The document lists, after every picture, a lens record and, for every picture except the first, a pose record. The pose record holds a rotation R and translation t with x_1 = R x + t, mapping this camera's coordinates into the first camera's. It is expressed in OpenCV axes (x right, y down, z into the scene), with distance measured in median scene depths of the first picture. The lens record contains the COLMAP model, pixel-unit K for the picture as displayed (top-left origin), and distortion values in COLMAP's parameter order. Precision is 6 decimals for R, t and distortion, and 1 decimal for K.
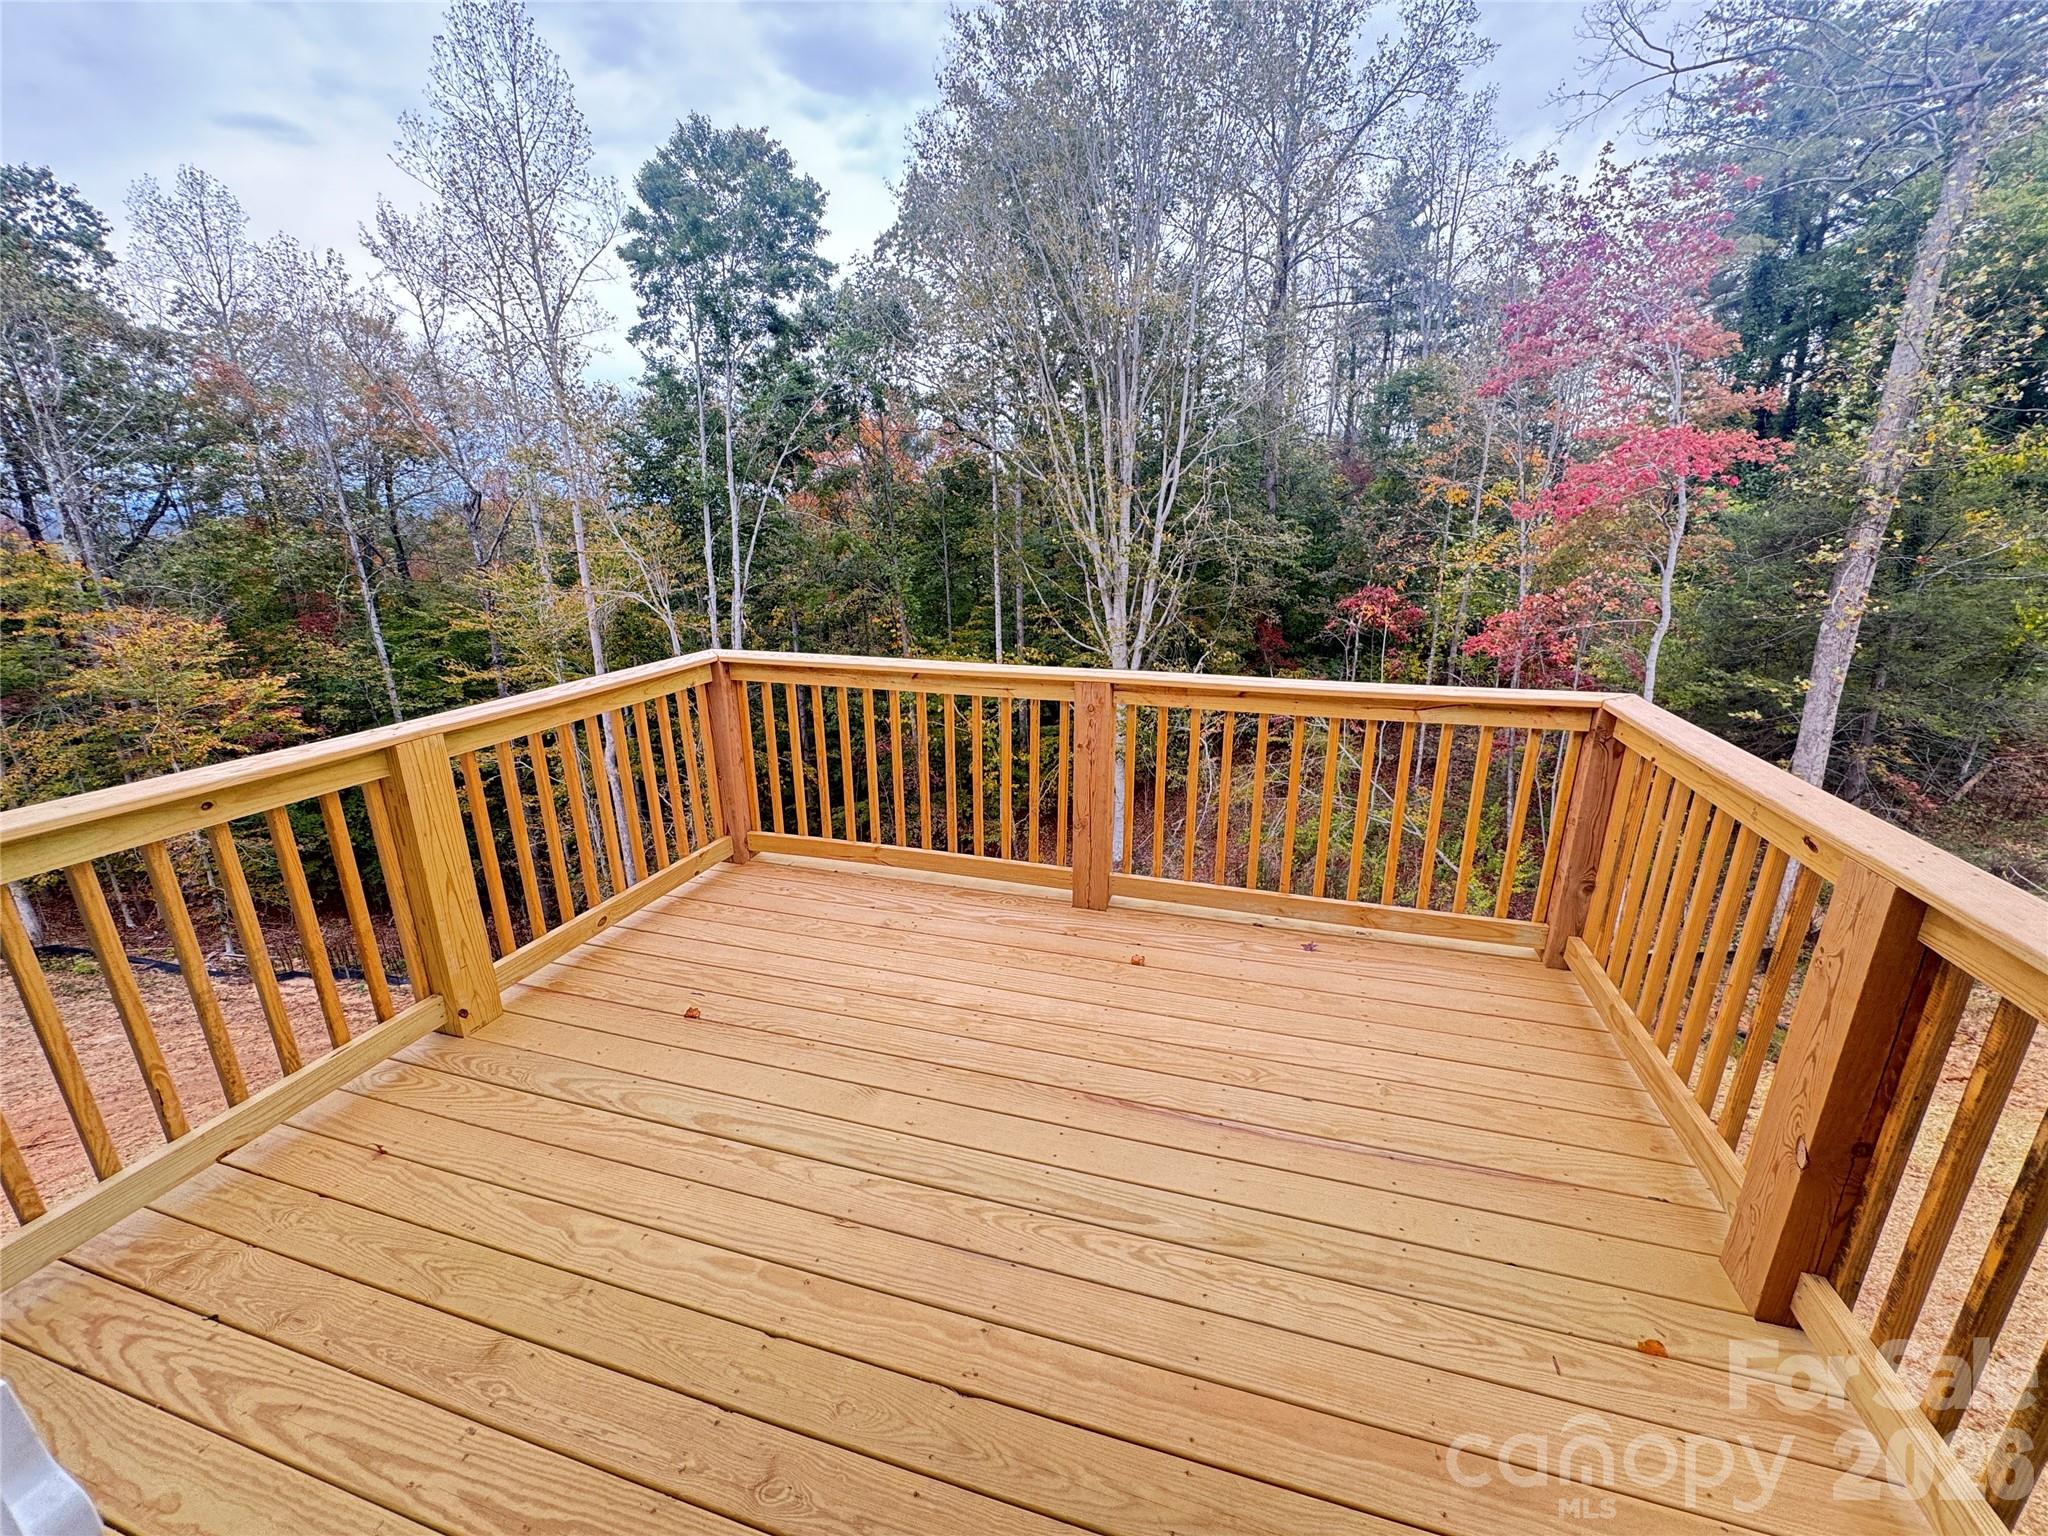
lens RADIAL K [[815.8, 0, 1022.9], [0, 815.8, 767.3], [0, 0, 1]] dist [-0.002024, 0.000224]
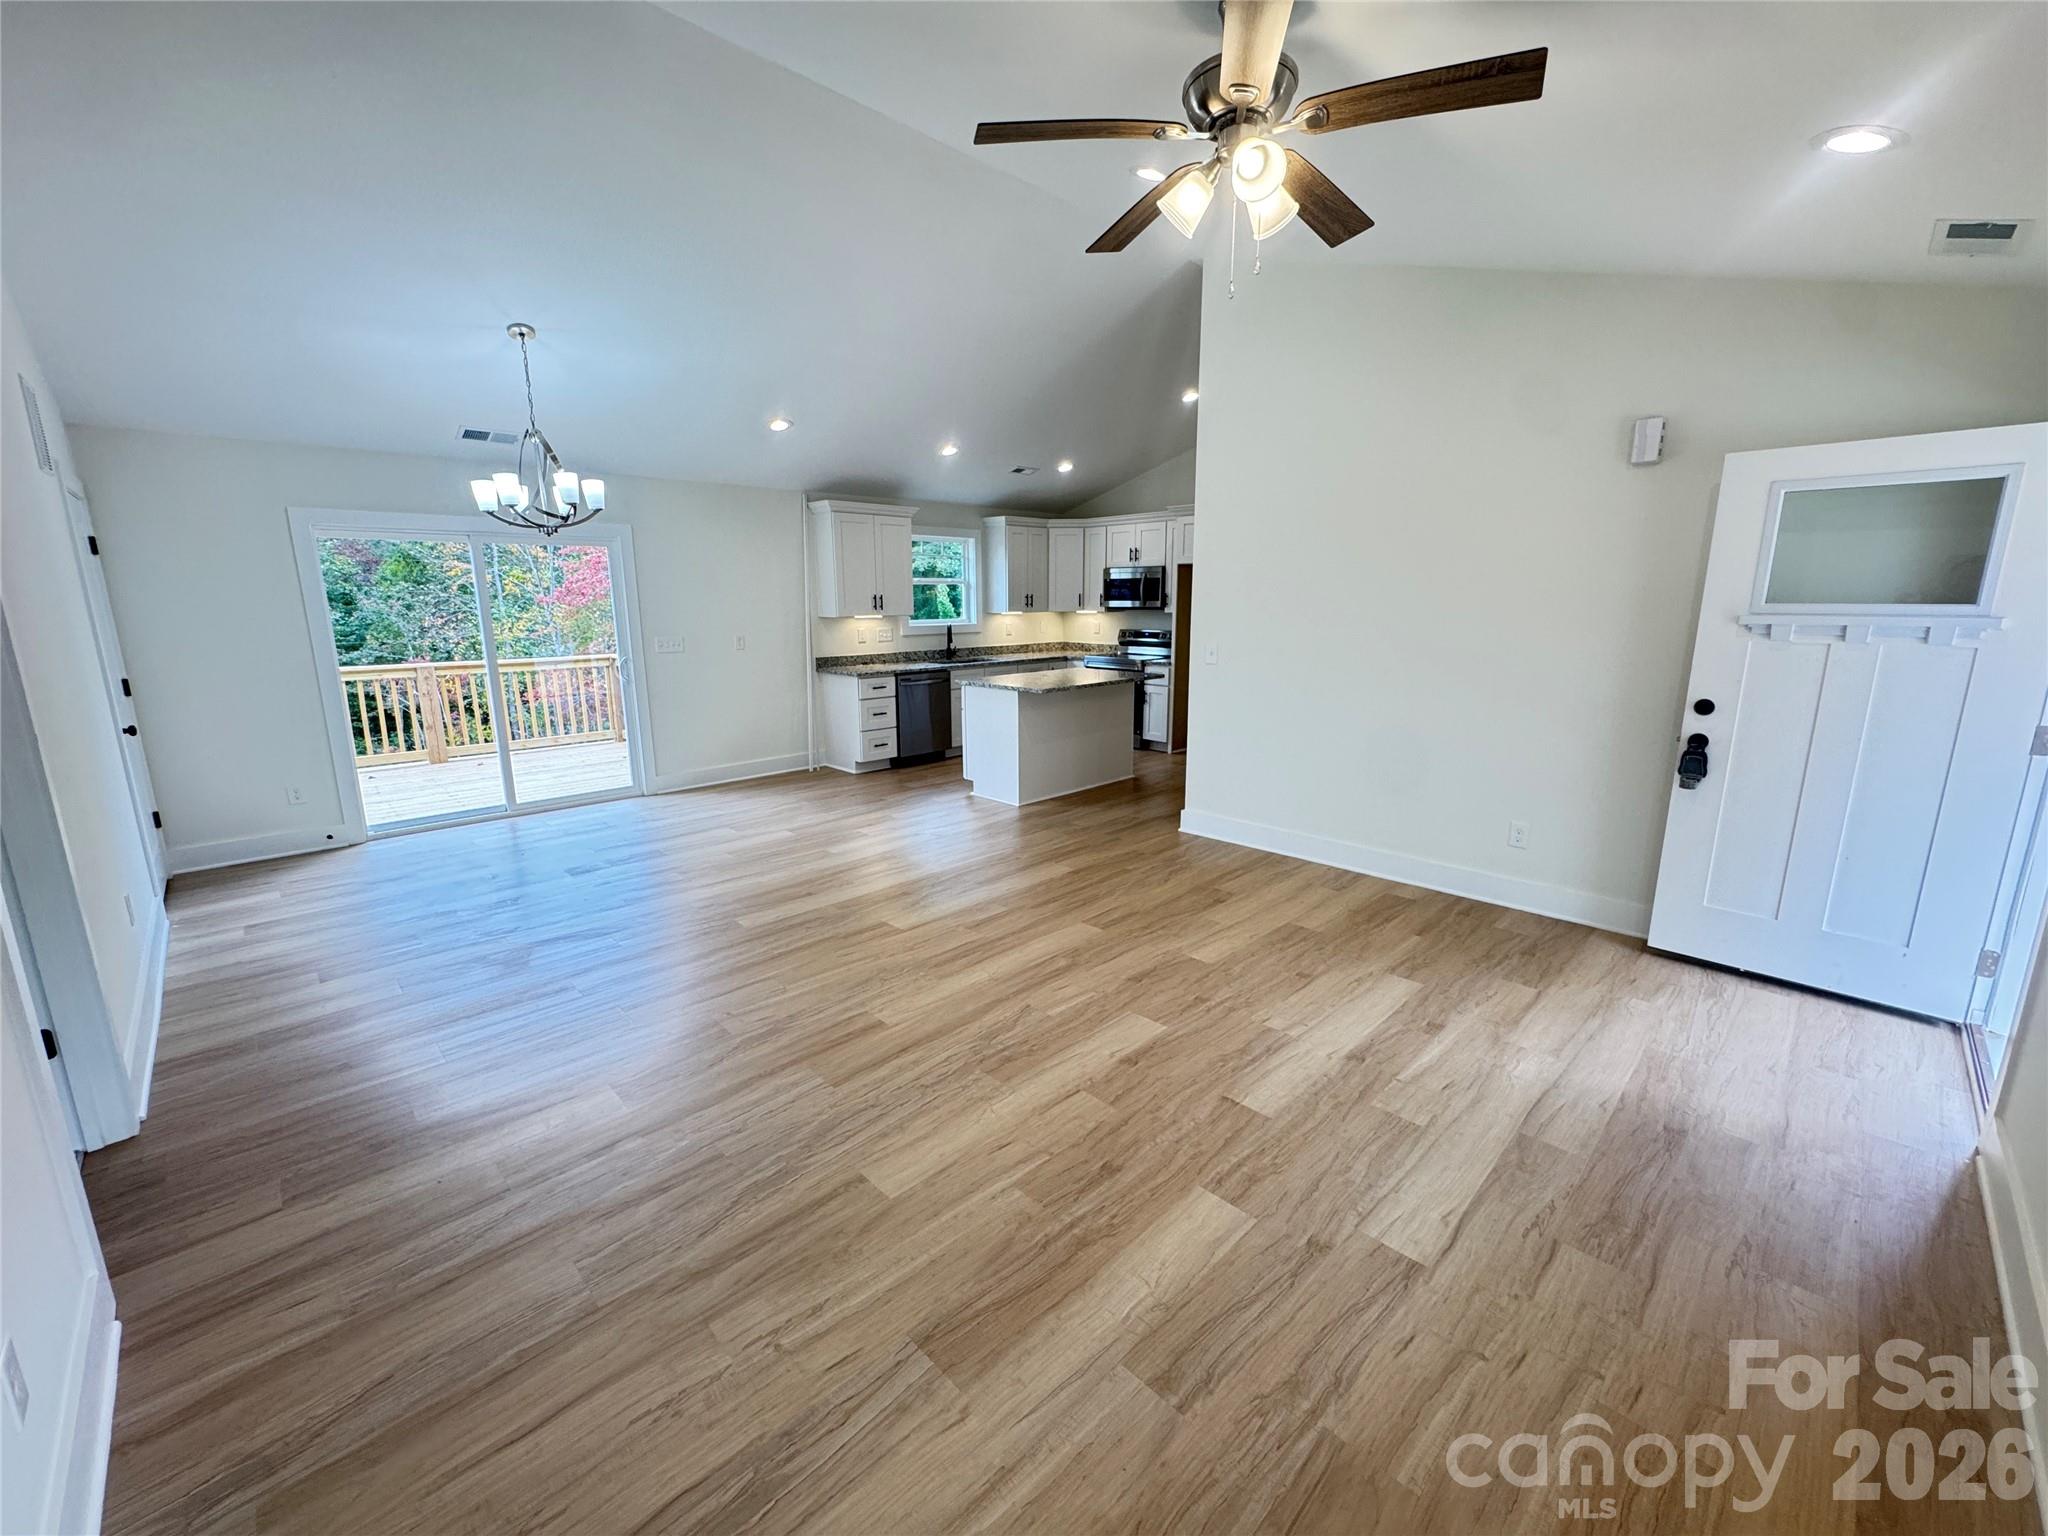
lens RADIAL K [[815.8, 0, 1027.1], [0, 815.8, 762.2], [0, 0, 1]] dist [-0.002024, 0.000224]
pose [[0.479066, -0.172236, 0.860715, -1.257281], [0.254188, 0.965768, 0.051780, 0.529682], [-0.840169, 0.193977, 0.506447, -1.807371]]
